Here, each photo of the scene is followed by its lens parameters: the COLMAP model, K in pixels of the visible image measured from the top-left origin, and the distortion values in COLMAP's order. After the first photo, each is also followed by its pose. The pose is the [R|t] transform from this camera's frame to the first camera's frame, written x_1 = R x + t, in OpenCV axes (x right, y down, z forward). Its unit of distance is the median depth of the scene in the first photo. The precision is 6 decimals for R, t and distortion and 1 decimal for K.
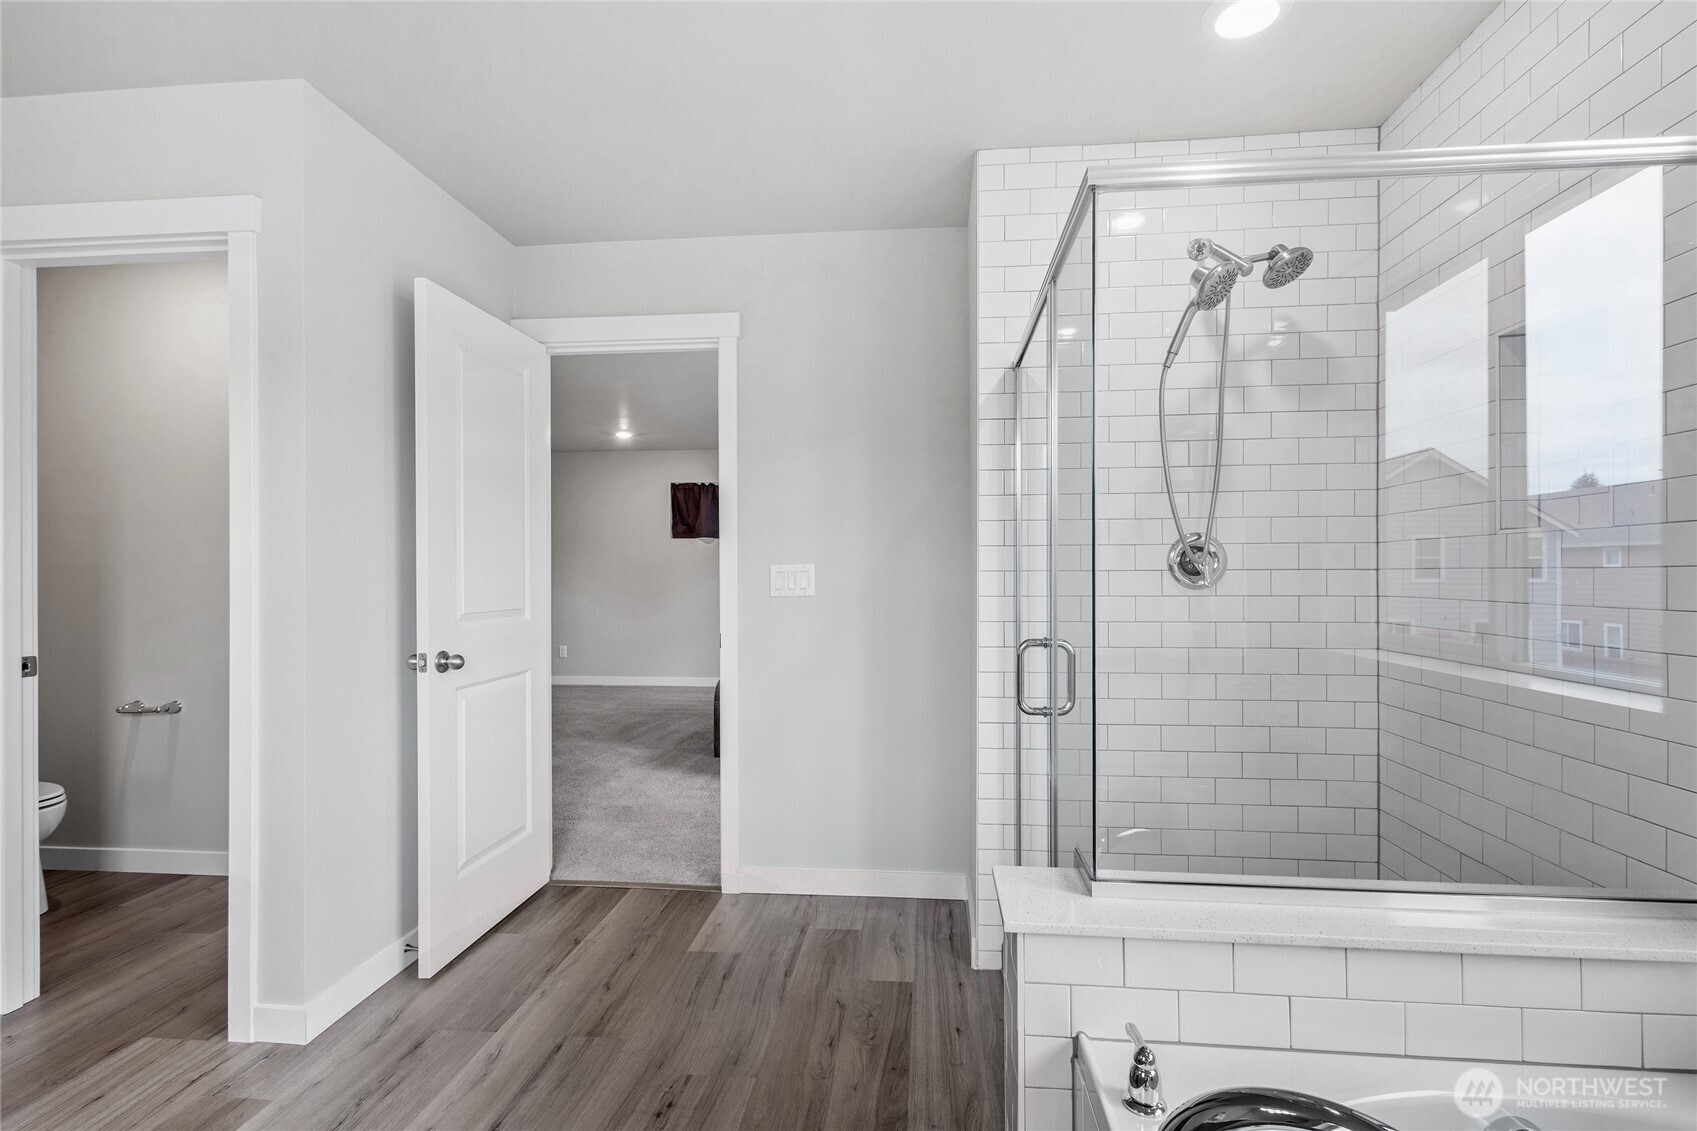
lens RADIAL K [[782.2, 0, 848.5], [0, 782.2, 565.5], [0, 0, 1]] dist [0.001910, 0.000281]
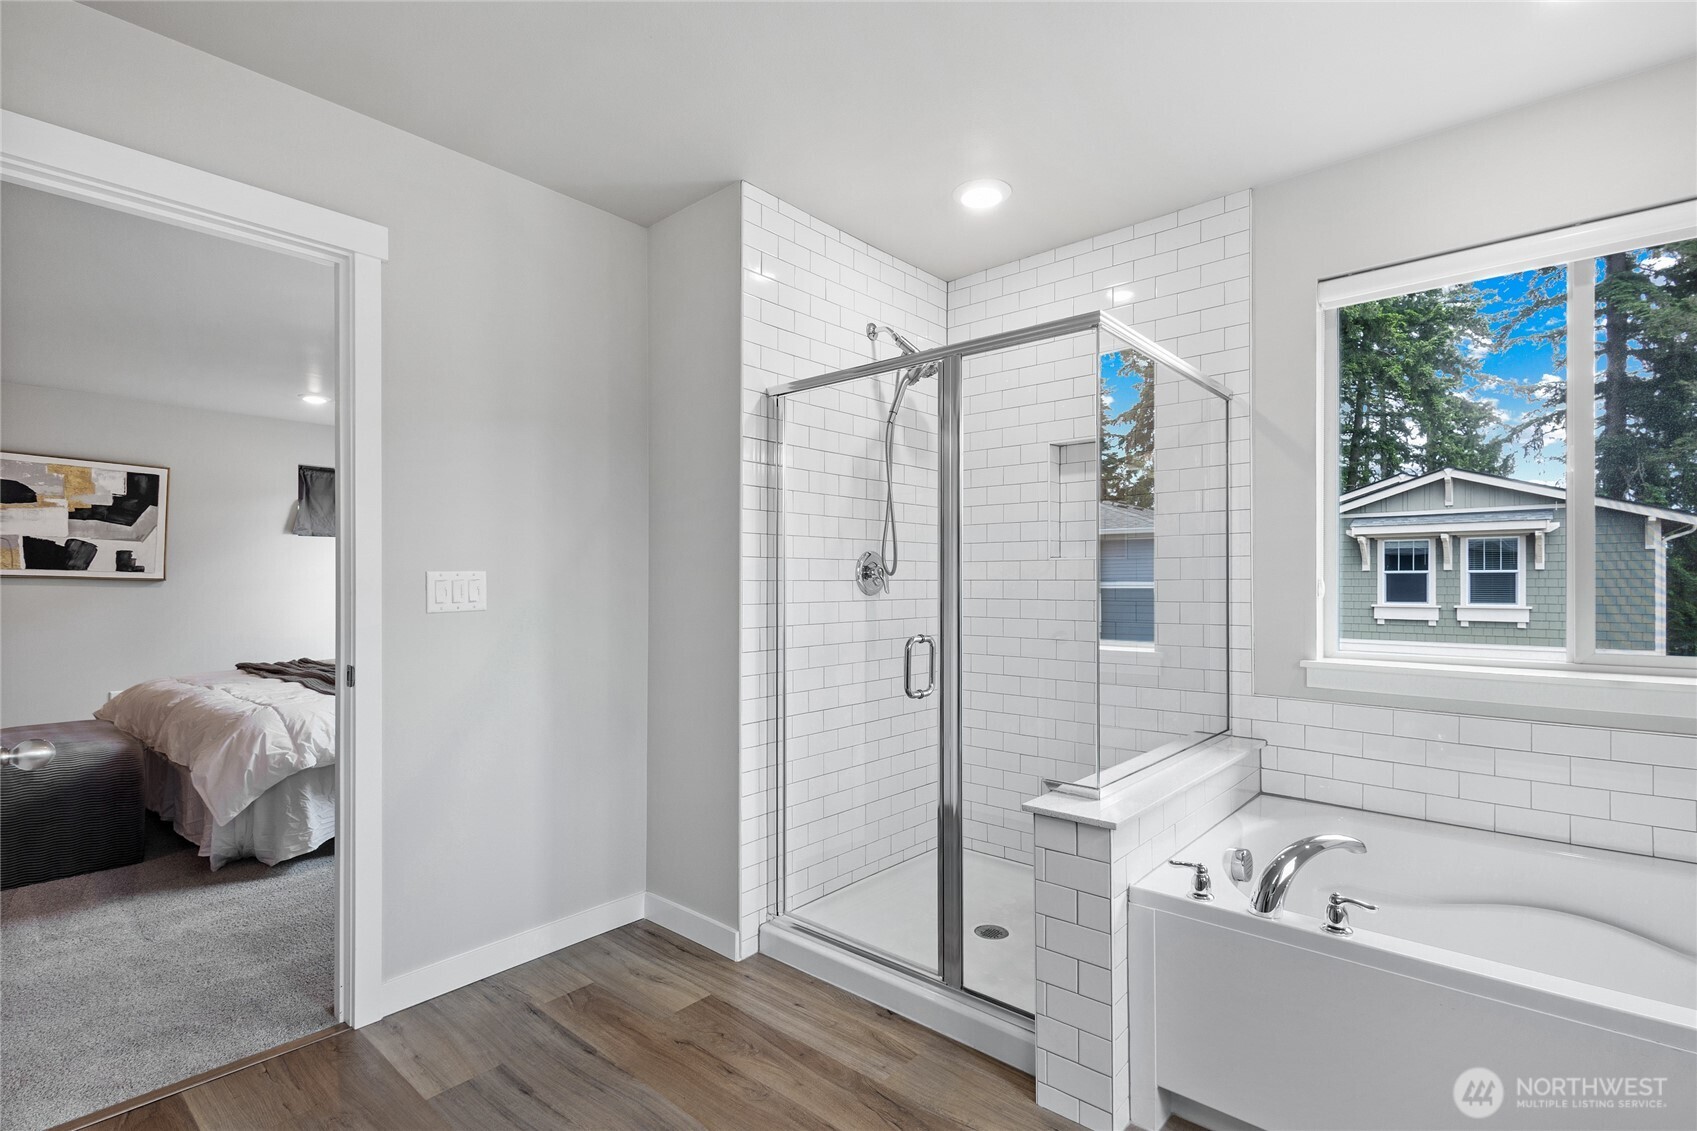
lens RADIAL K [[786.9, 0, 850.5], [0, 786.9, 576.6], [0, 0, 1]] dist [0.002076, -0.000219]
pose [[0.583811, 0.009476, 0.811834, -0.576742], [-0.005015, 0.999955, -0.008066, 0.010234], [-0.811874, 0.000638, 0.583832, 0.252376]]
